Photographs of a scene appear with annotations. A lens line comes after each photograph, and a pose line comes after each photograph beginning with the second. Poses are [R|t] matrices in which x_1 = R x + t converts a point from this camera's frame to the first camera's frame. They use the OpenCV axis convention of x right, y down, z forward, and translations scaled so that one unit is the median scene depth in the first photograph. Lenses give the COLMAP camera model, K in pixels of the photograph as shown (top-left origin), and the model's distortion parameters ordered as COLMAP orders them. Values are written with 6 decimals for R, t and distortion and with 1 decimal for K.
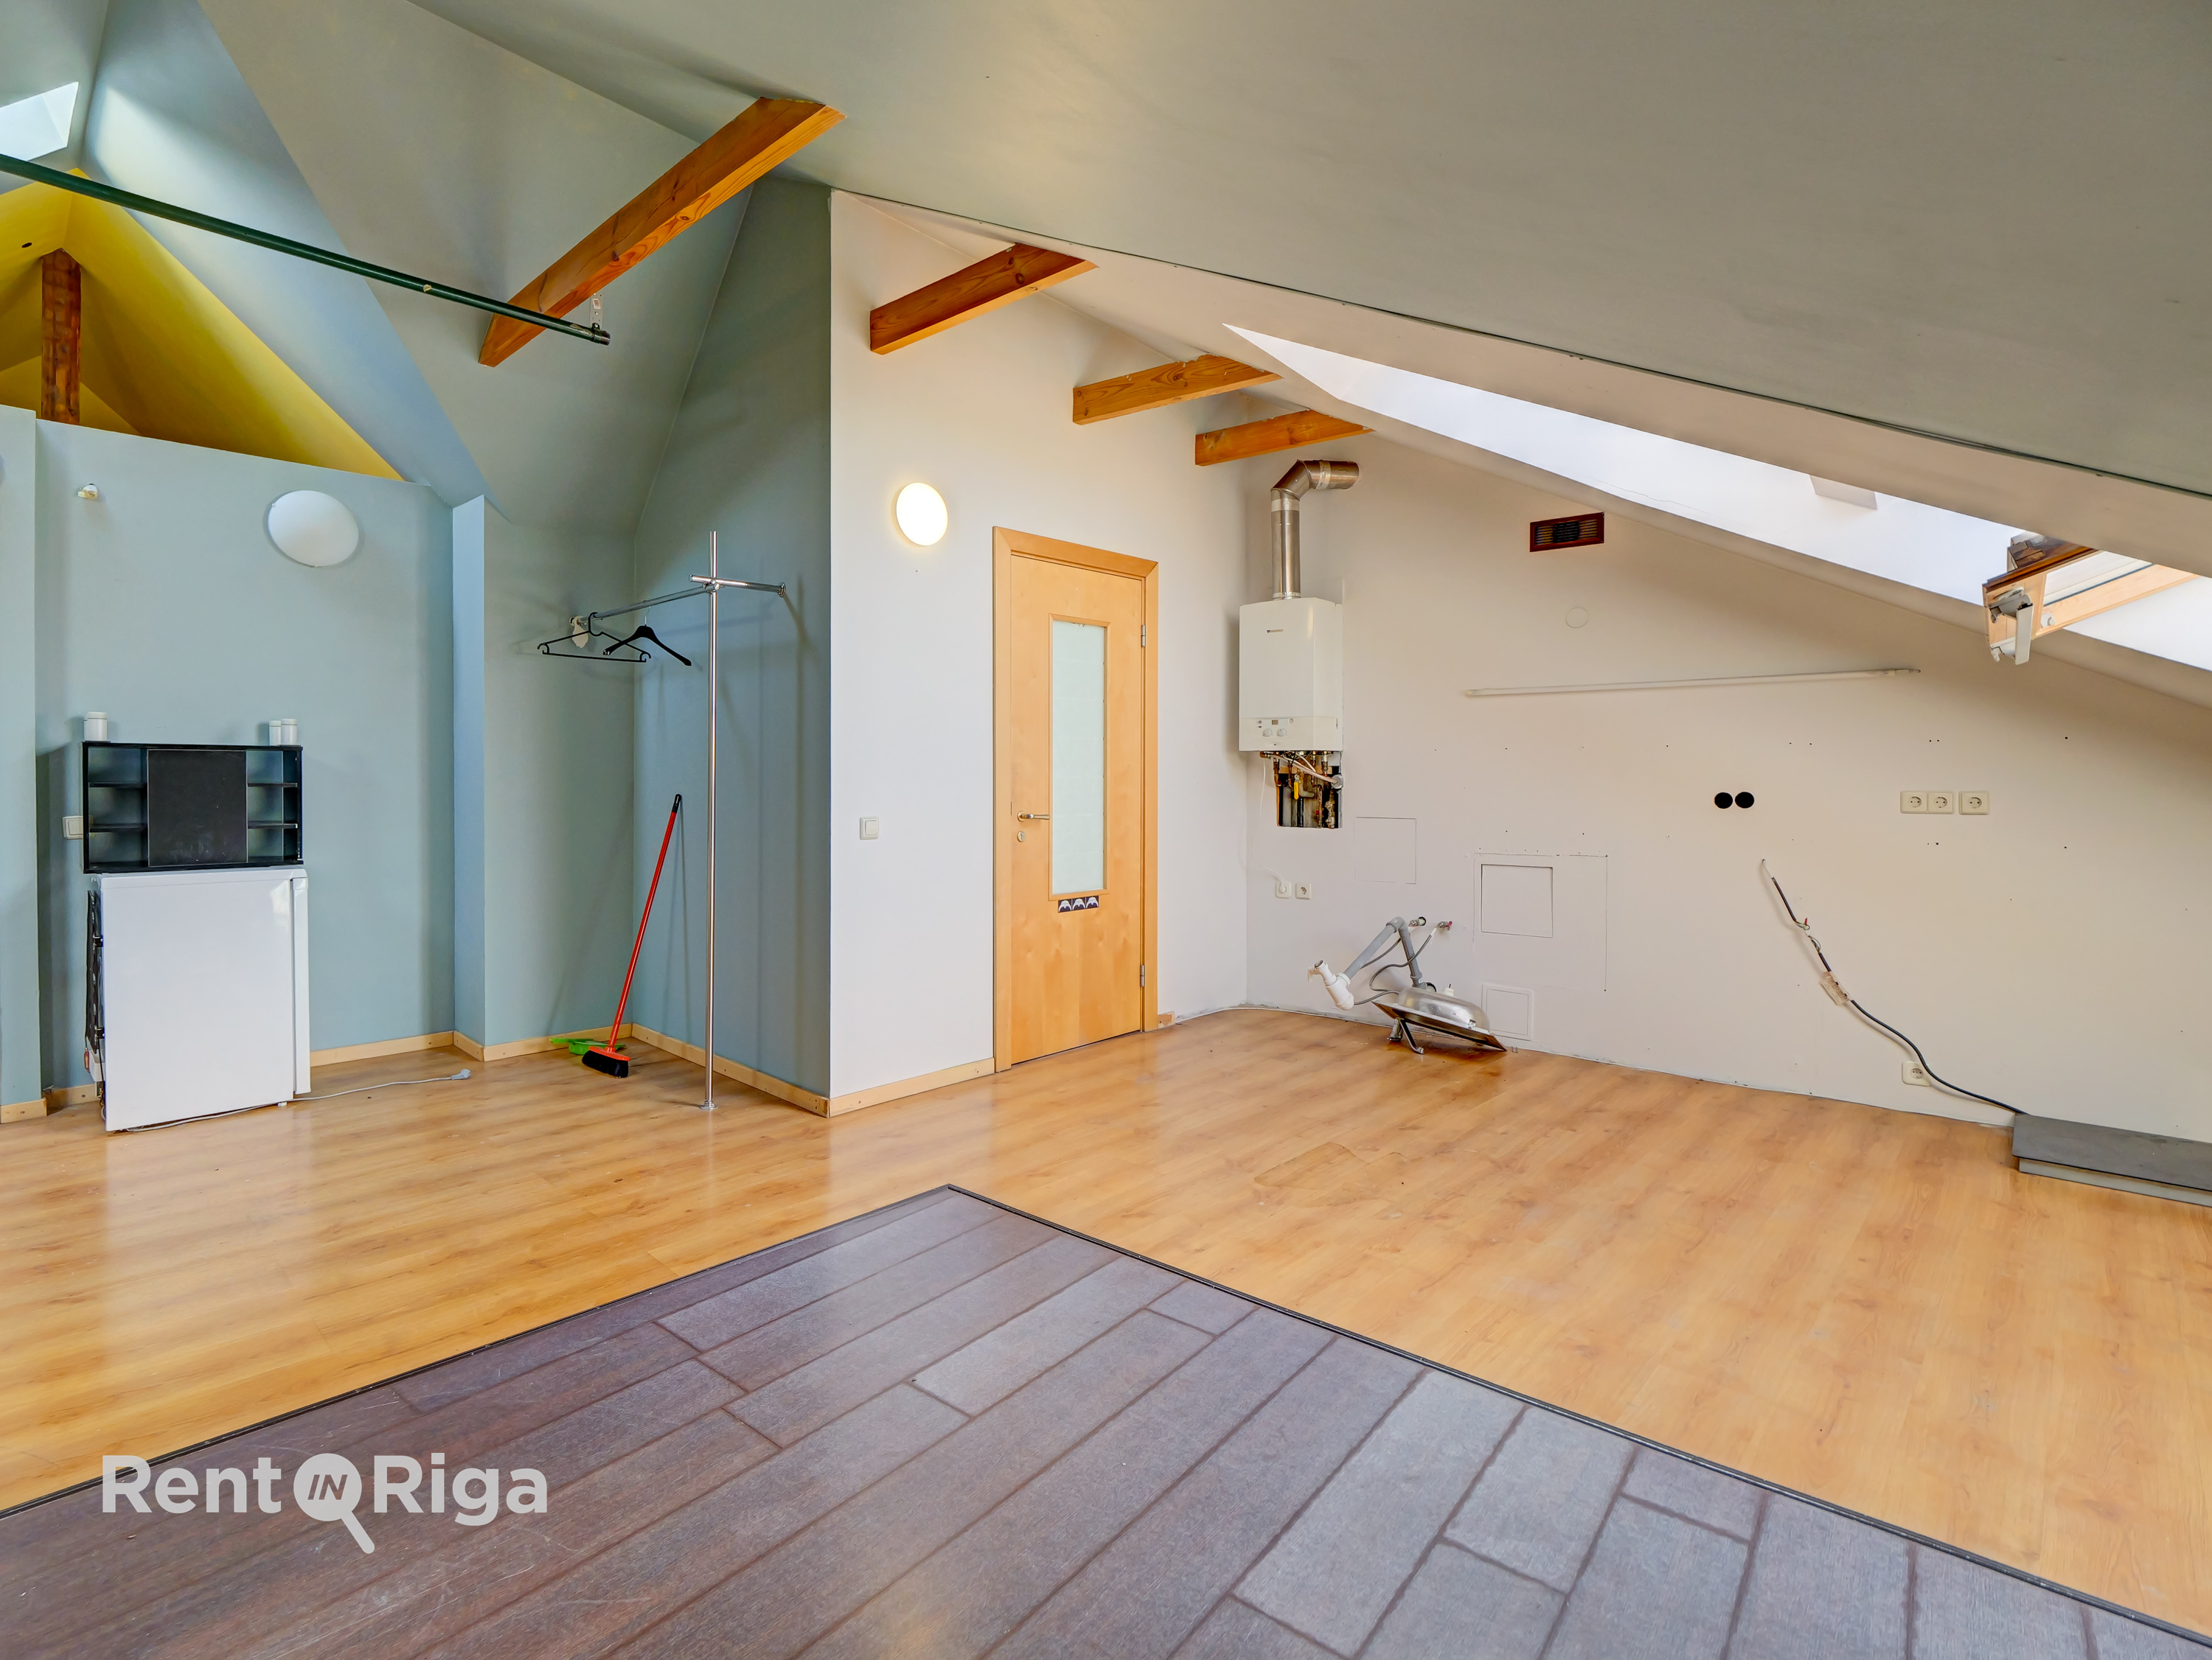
lens RADIAL K [[1083.8, 0, 1102.6], [0, 1083.8, 793.8], [0, 0, 1]] dist [0.001772, -0.013697]
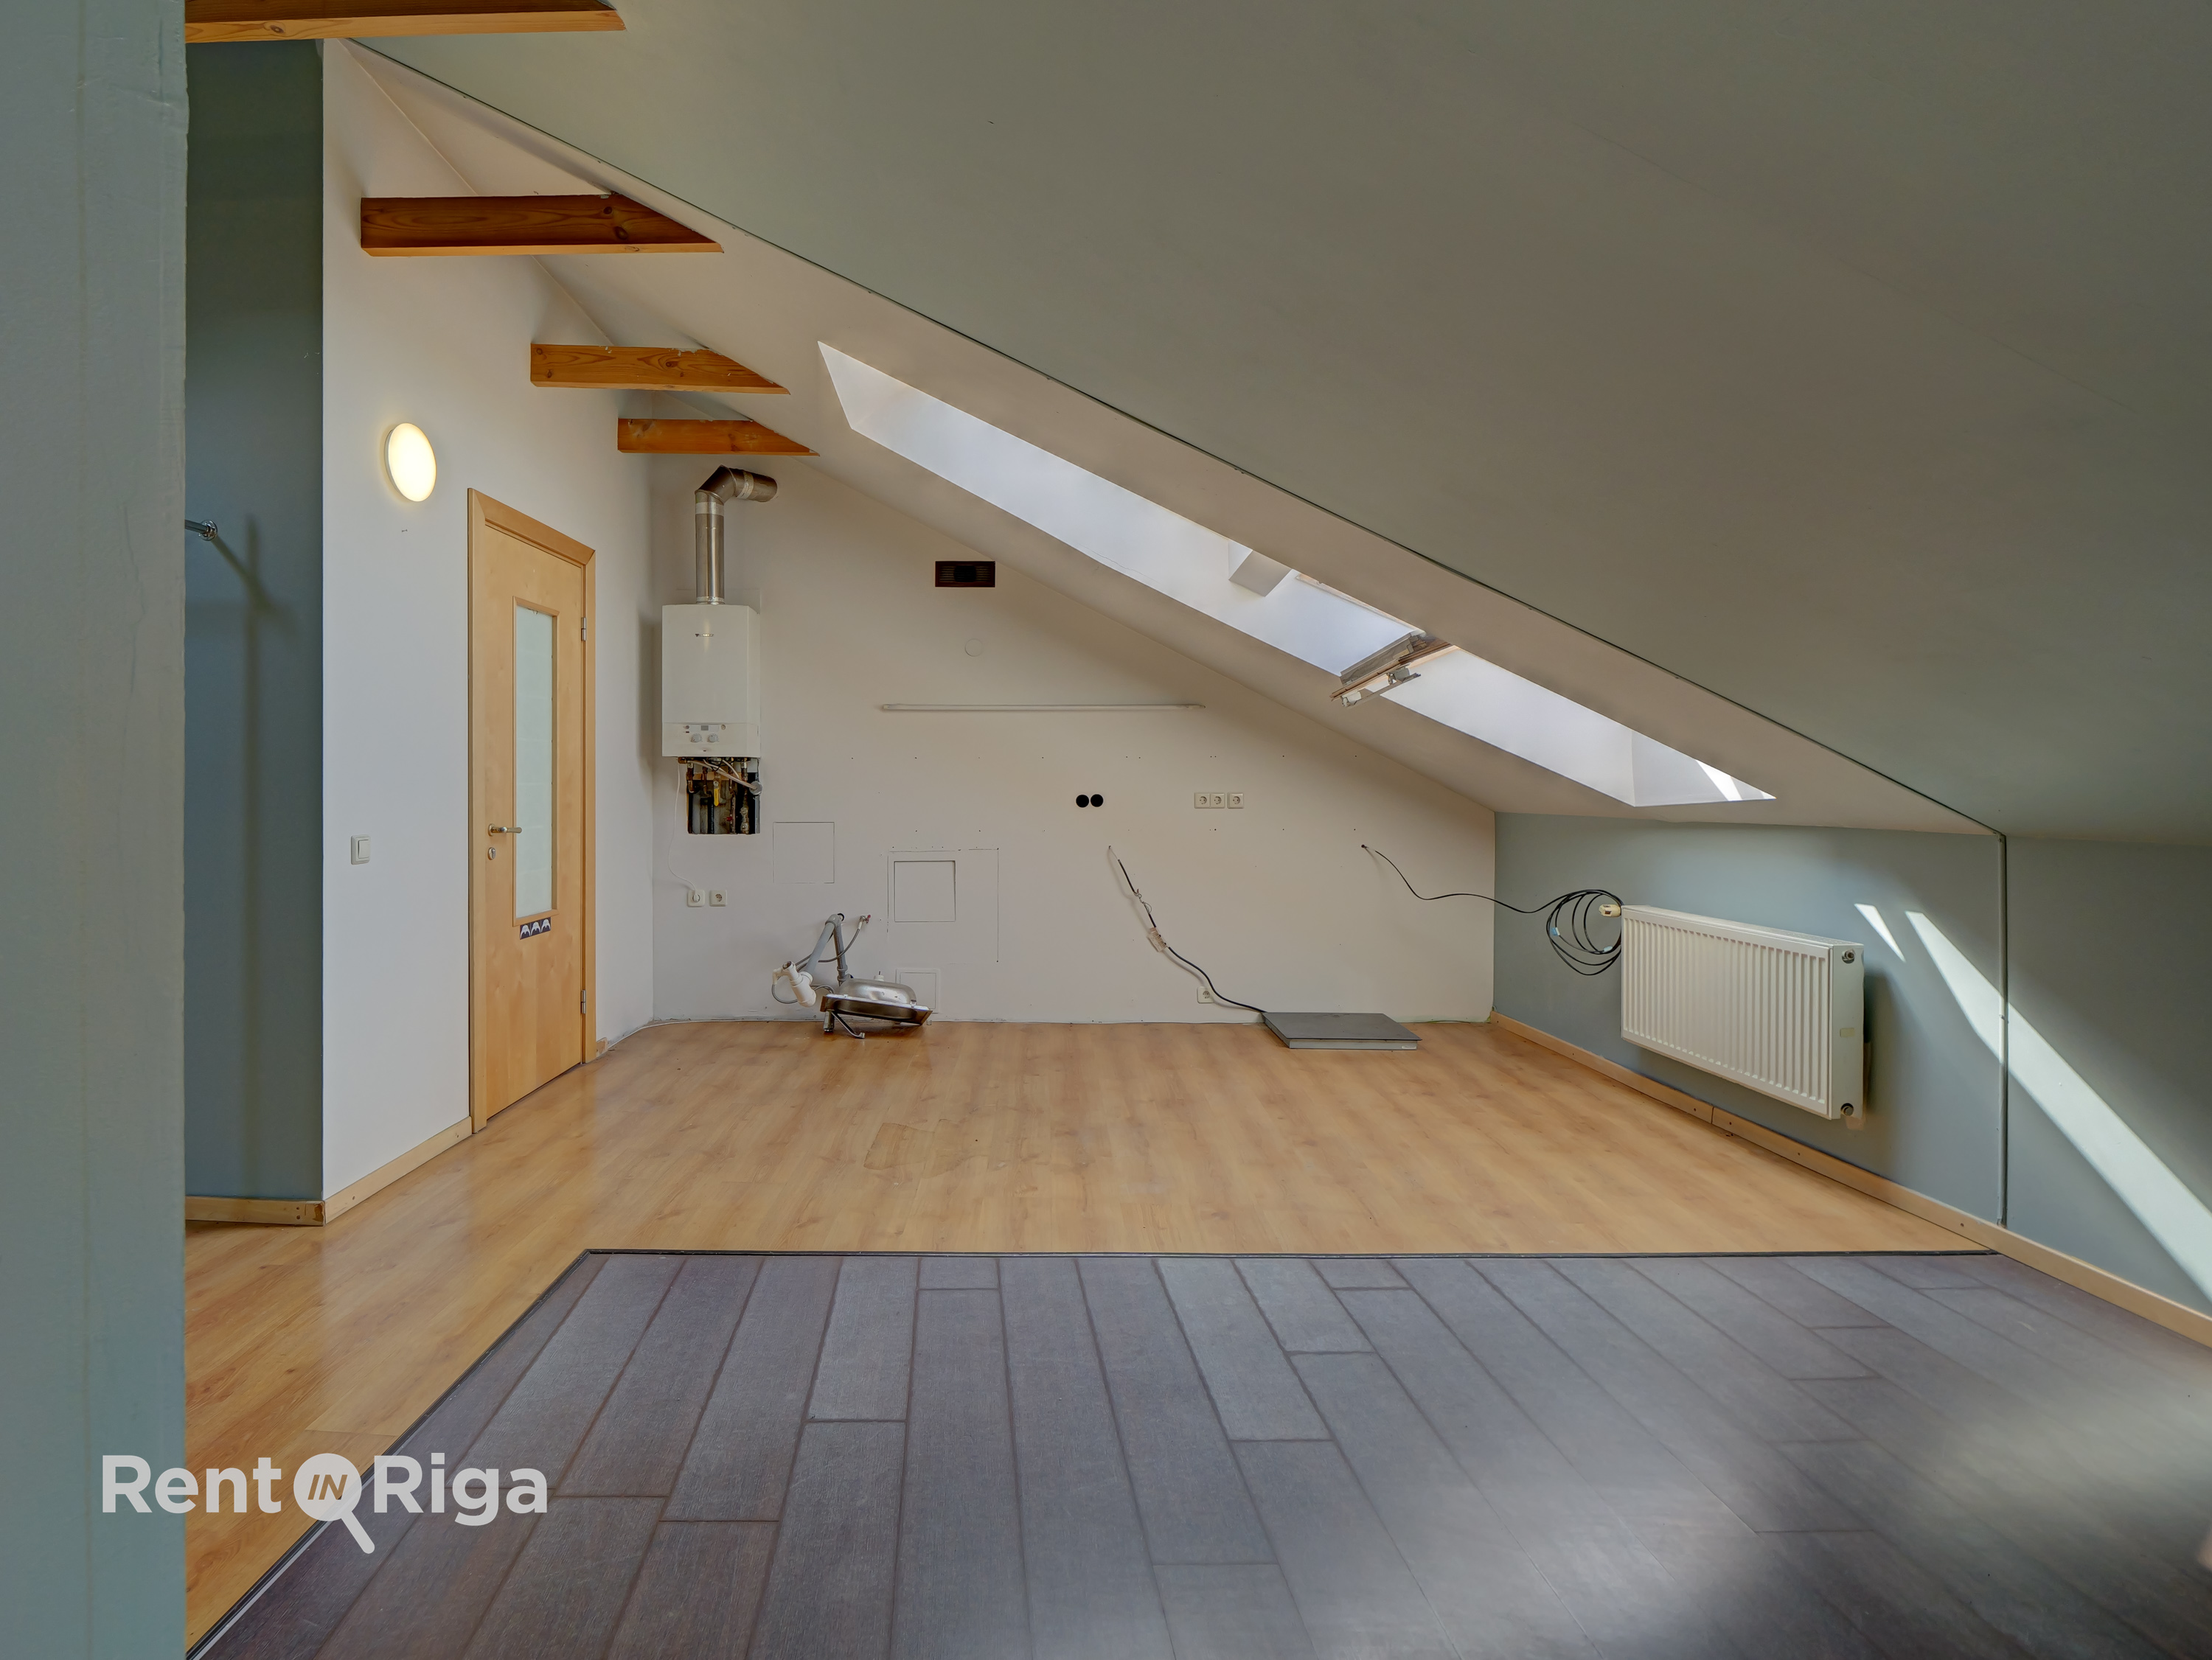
lens RADIAL K [[1046.2, 0, 1105.0], [0, 1046.2, 797.0], [0, 0, 1]] dist [0.004950, -0.009729]
pose [[0.762115, -0.010464, 0.647358, -0.223379], [0.011762, 0.999928, 0.002316, -0.001522], [-0.647335, 0.005850, 0.762183, 0.049739]]
